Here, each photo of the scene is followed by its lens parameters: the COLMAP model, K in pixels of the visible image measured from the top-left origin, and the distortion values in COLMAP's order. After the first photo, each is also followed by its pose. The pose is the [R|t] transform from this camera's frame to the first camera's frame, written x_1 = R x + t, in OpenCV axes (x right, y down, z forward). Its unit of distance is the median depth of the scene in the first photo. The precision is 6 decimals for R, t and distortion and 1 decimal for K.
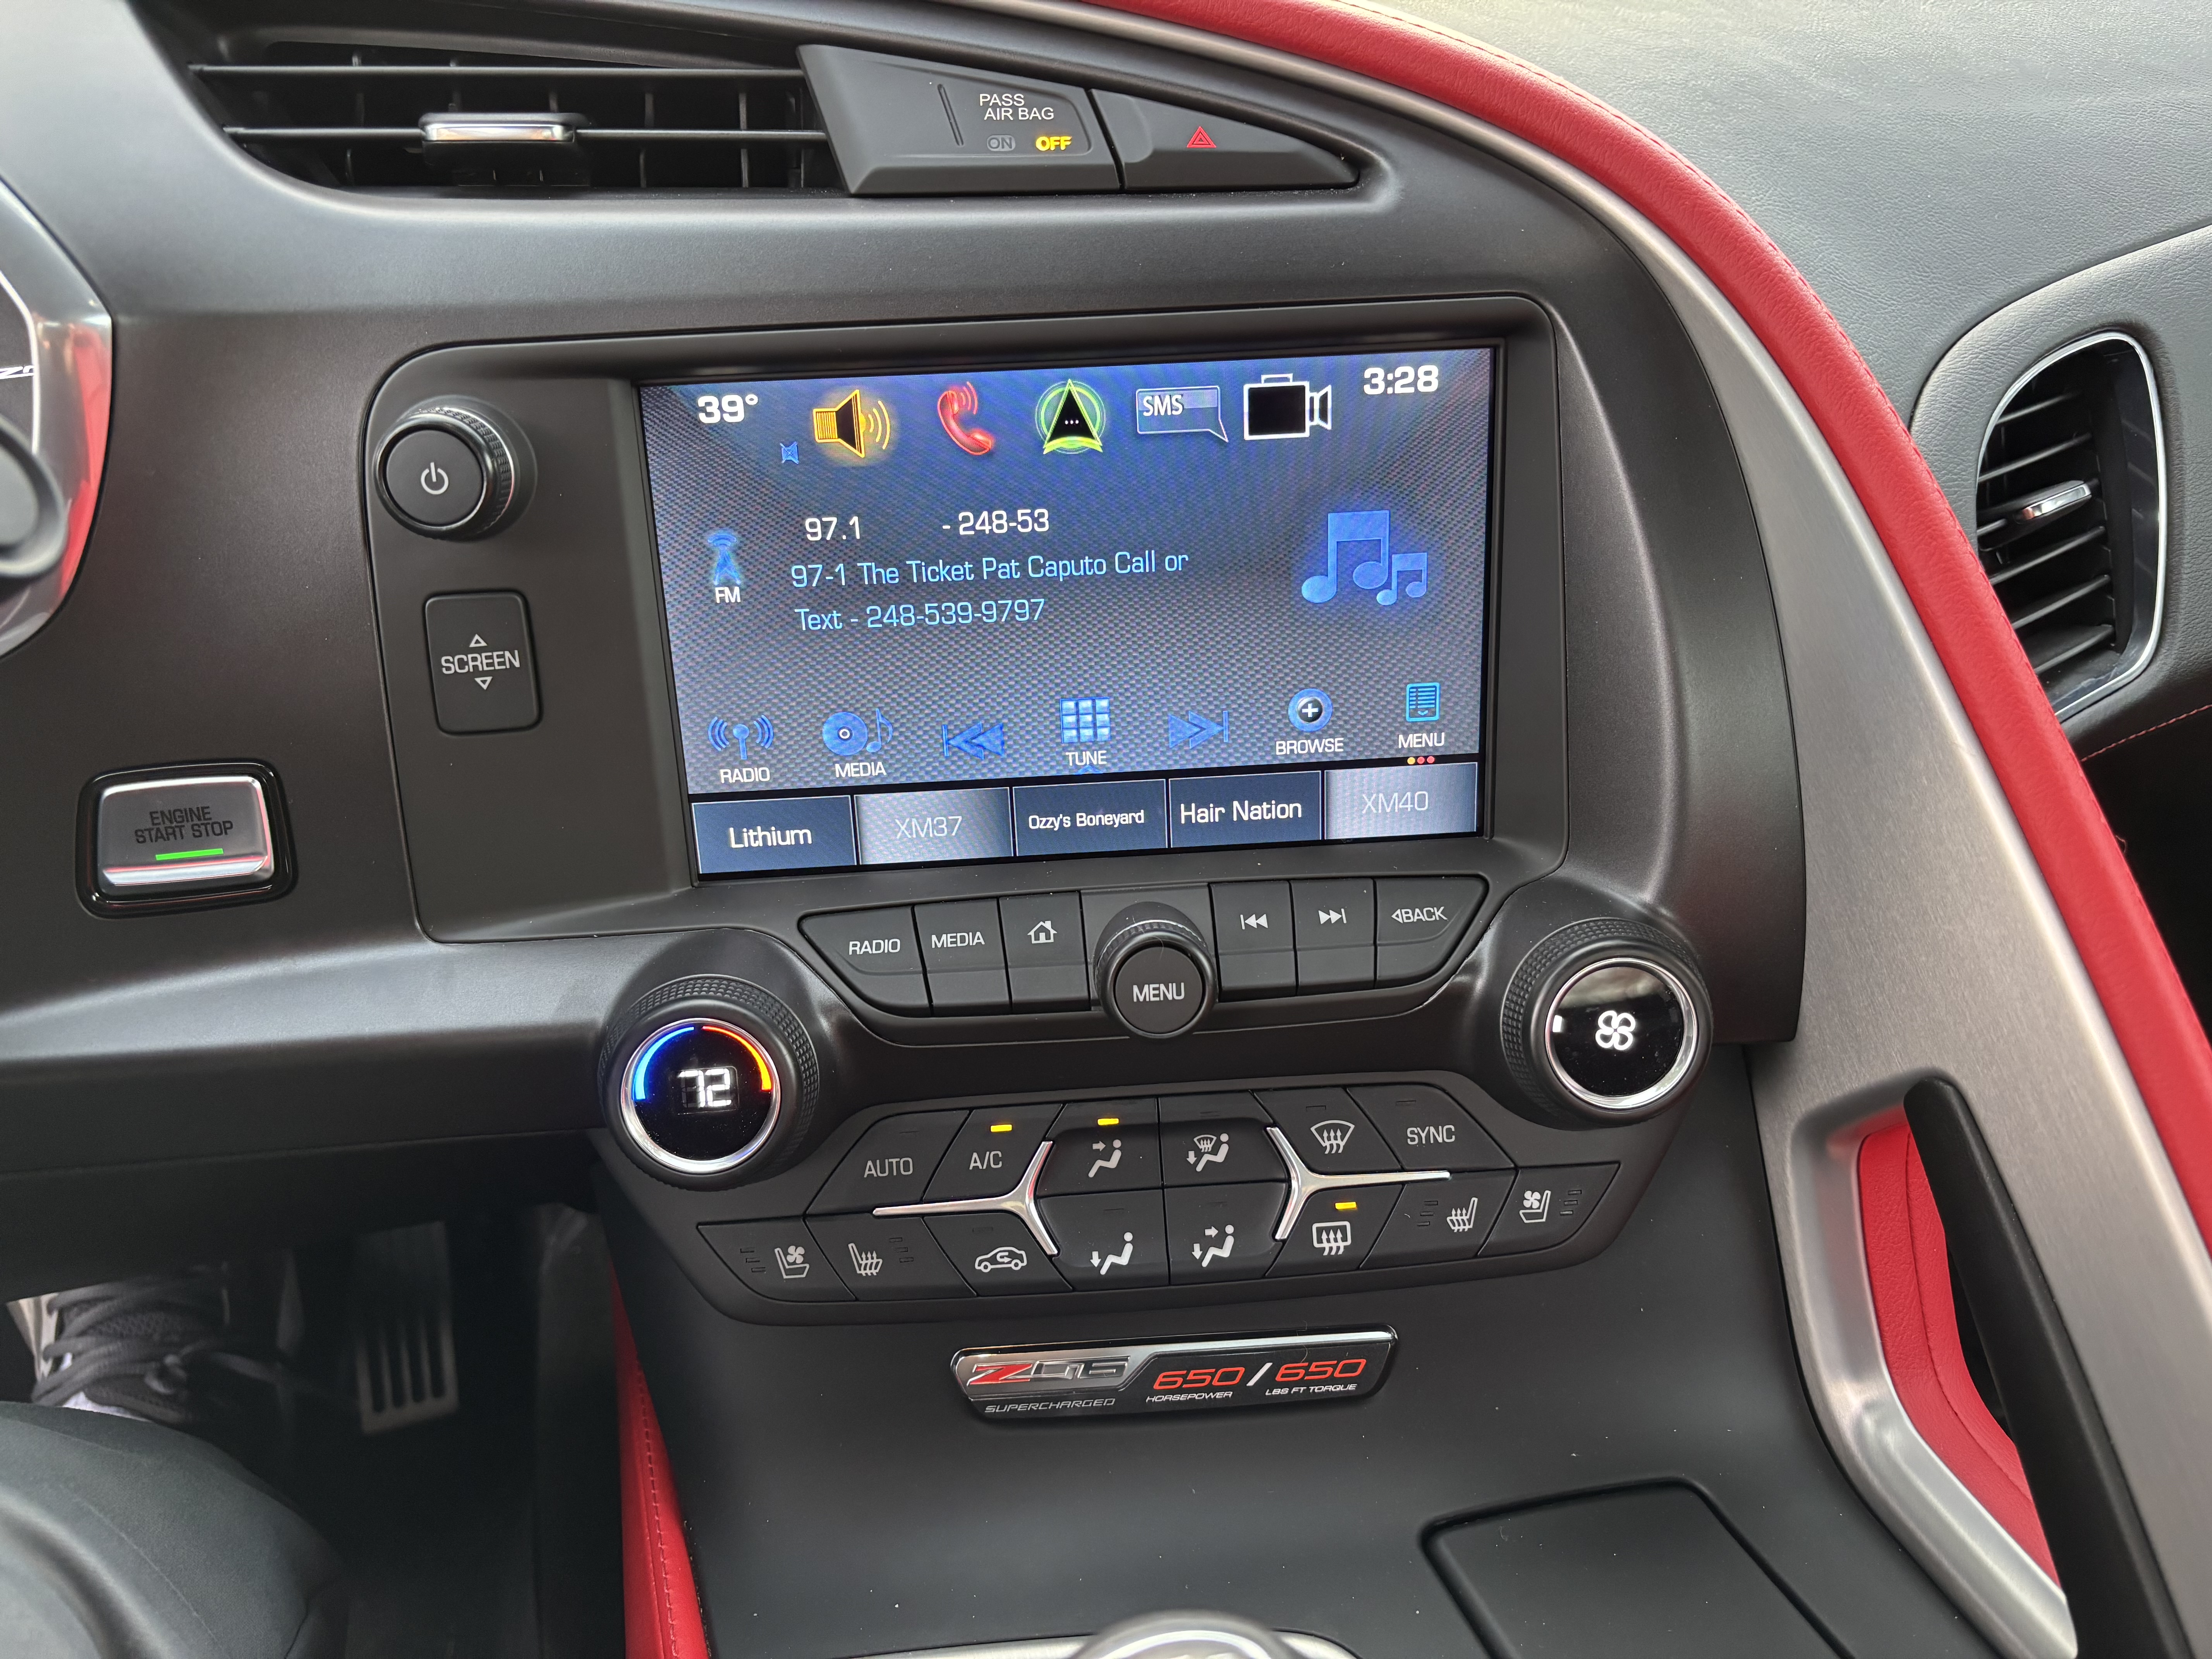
lens RADIAL K [[1676.5, 0, 1123.8], [0, 1676.5, 845.7], [0, 0, 1]] dist [0.014638, -0.029333]
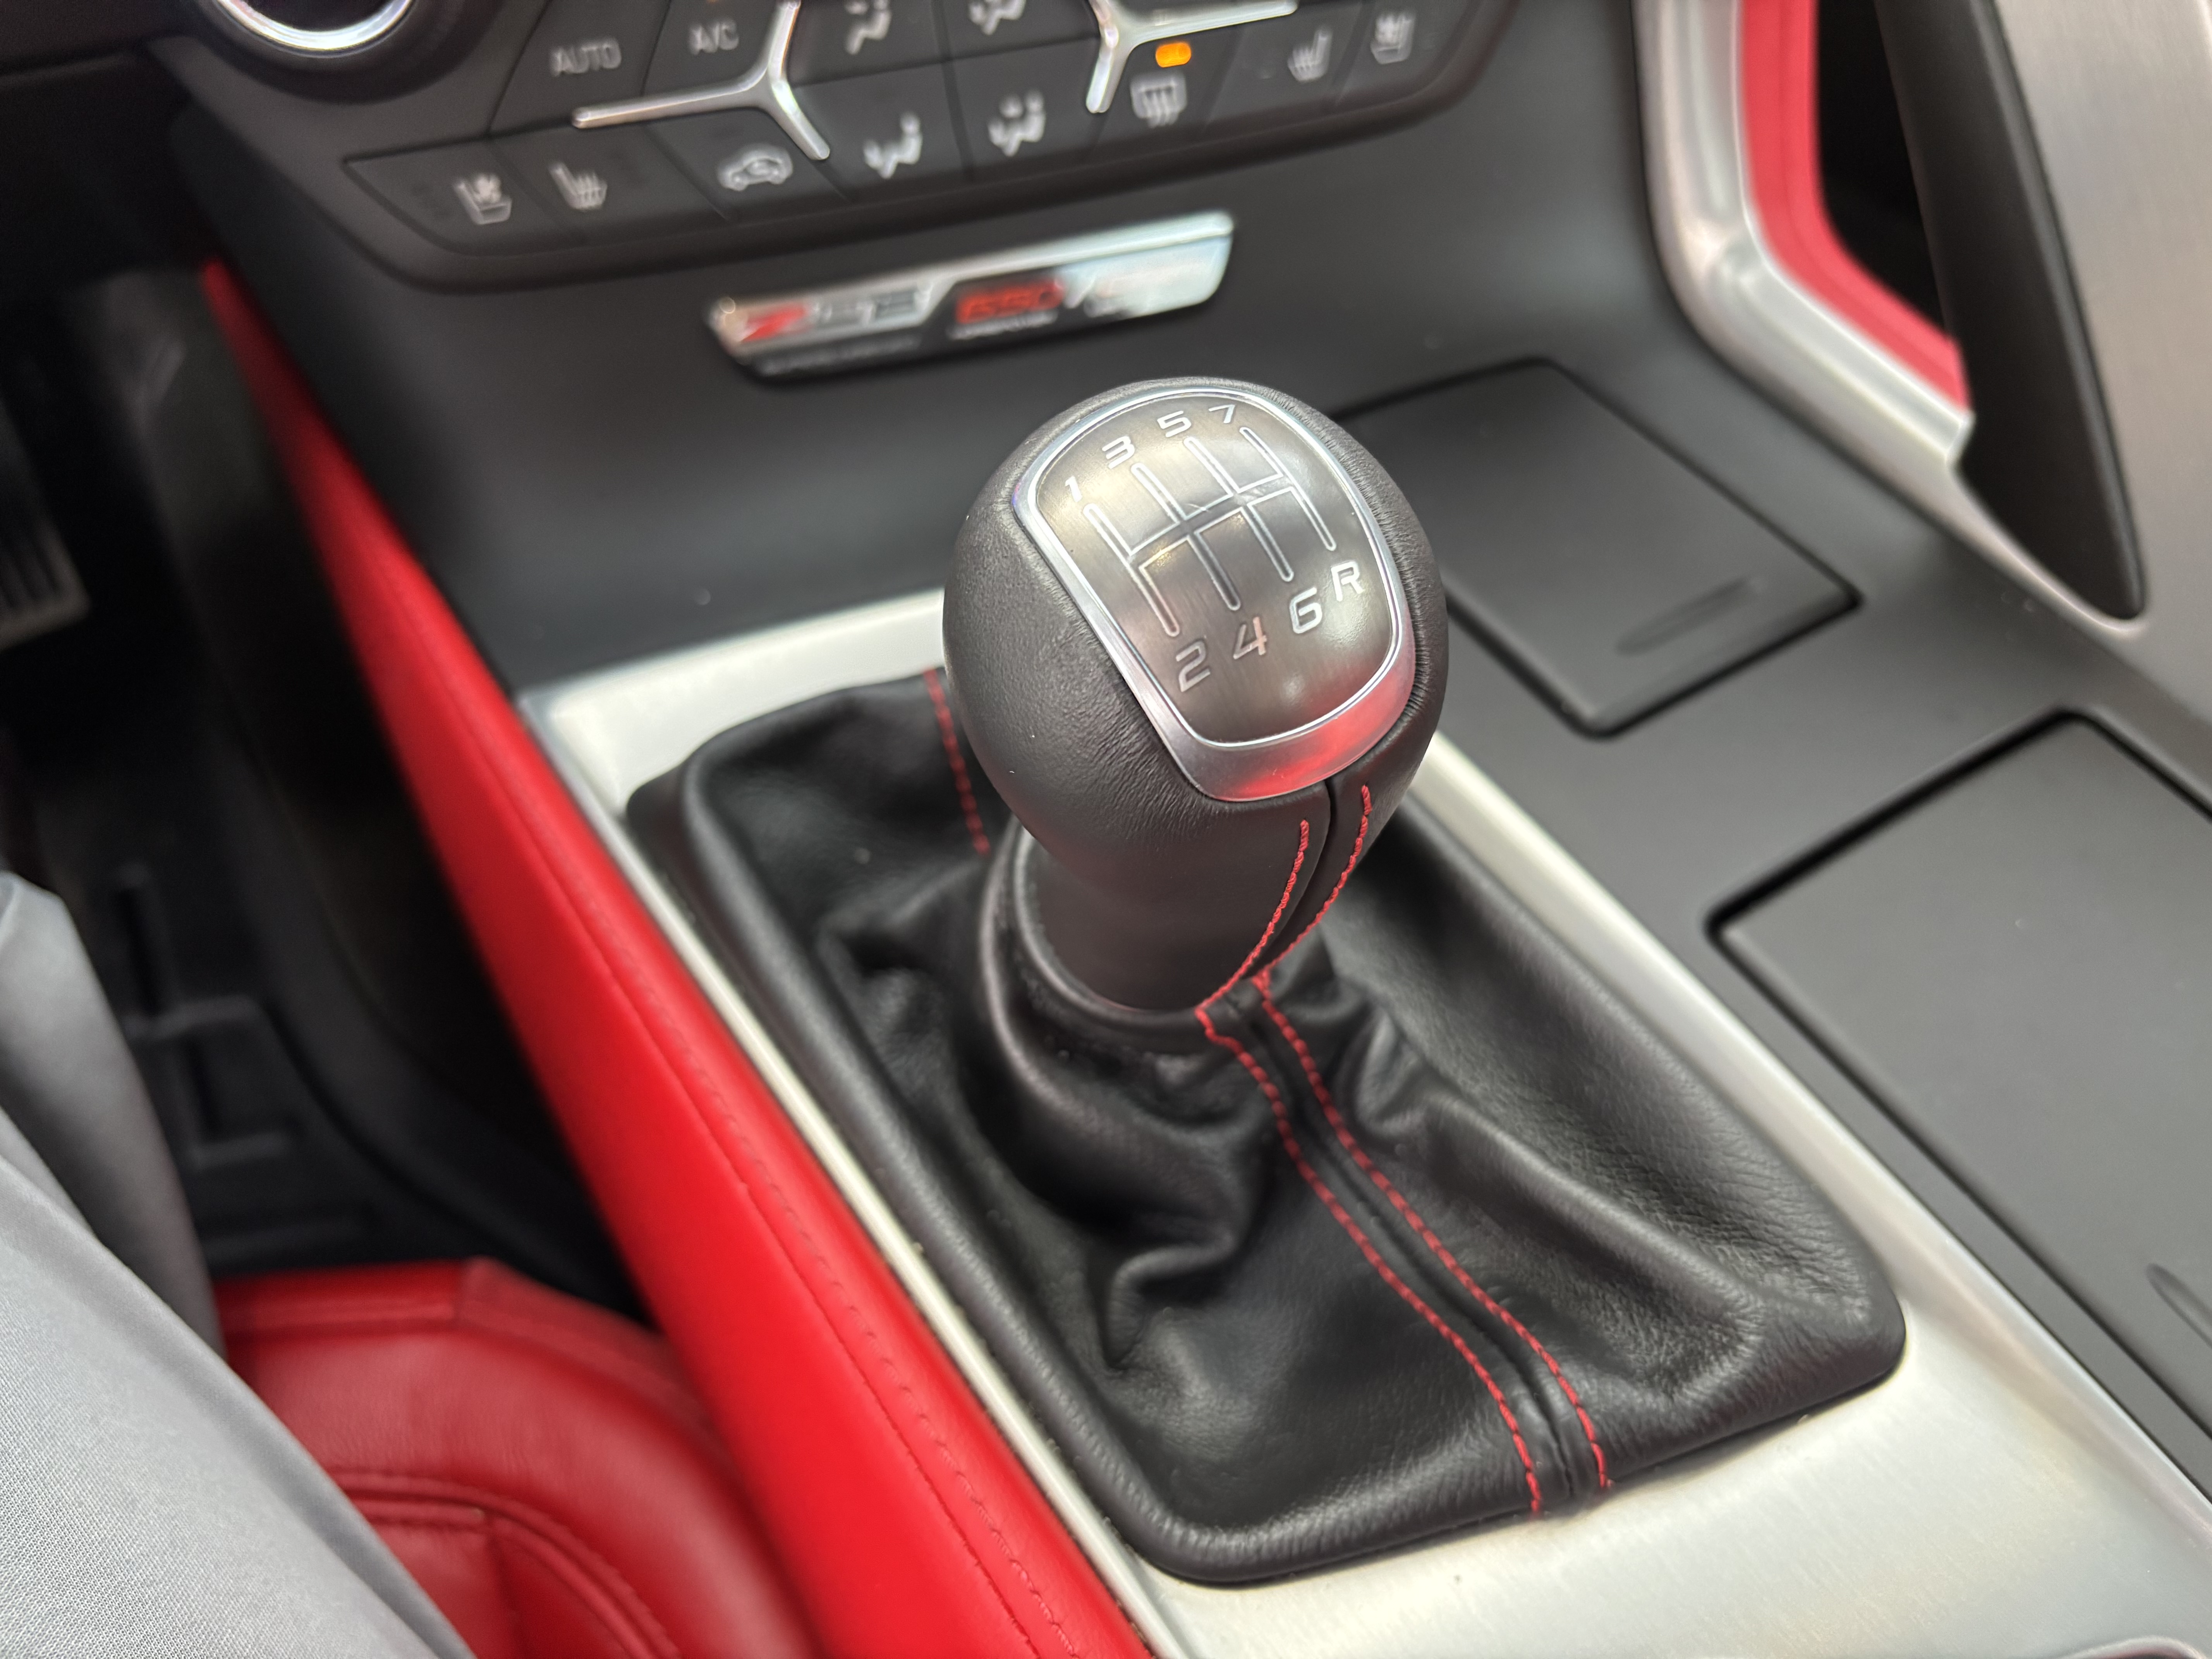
lens RADIAL K [[1676.5, 0, 1110.7], [0, 1676.5, 814.9], [0, 0, 1]] dist [0.014638, -0.029333]
pose [[0.972584, -0.164863, 0.164013, -0.090596], [0.074148, 0.888308, 0.453223, 0.170243], [-0.220414, -0.428636, 0.876179, 0.138075]]
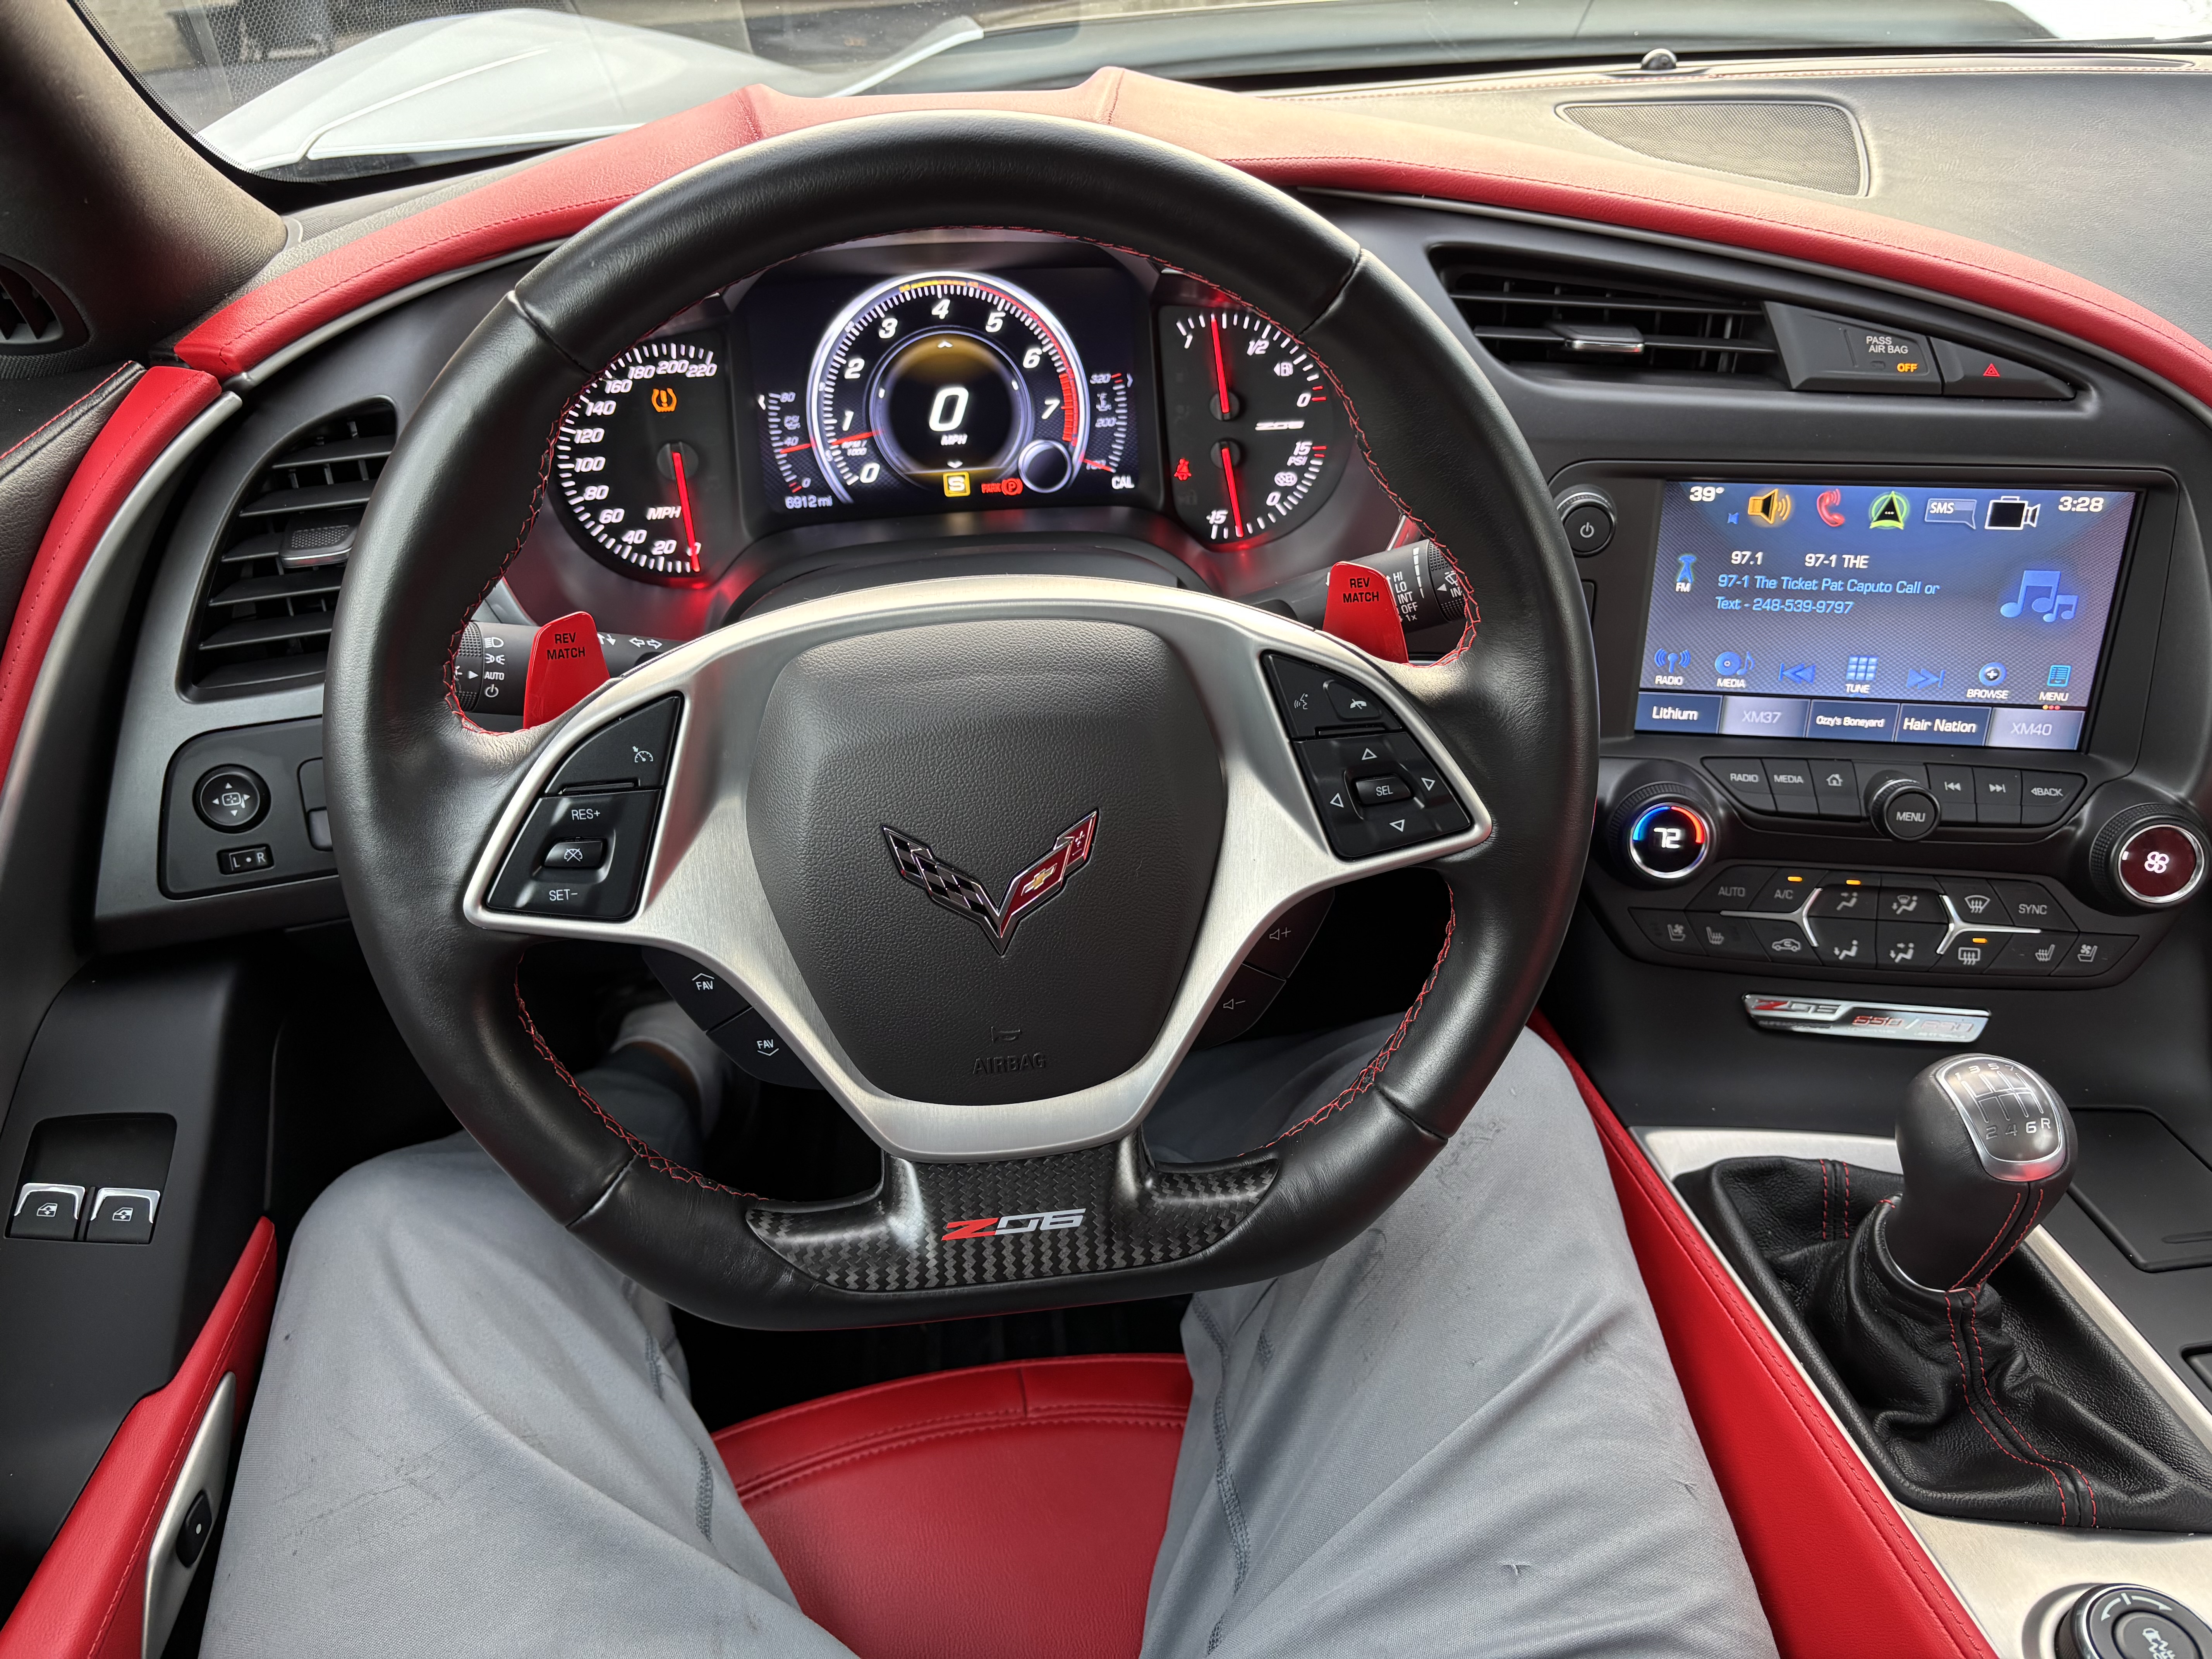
lens RADIAL K [[1676.5, 0, 1094.3], [0, 1676.5, 833.4], [0, 0, 1]] dist [0.014638, -0.029333]
pose [[0.979058, 0.111580, -0.170279, -0.536869], [-0.095675, 0.990484, 0.098934, 0.003446], [0.179698, -0.080571, 0.980417, -1.026430]]
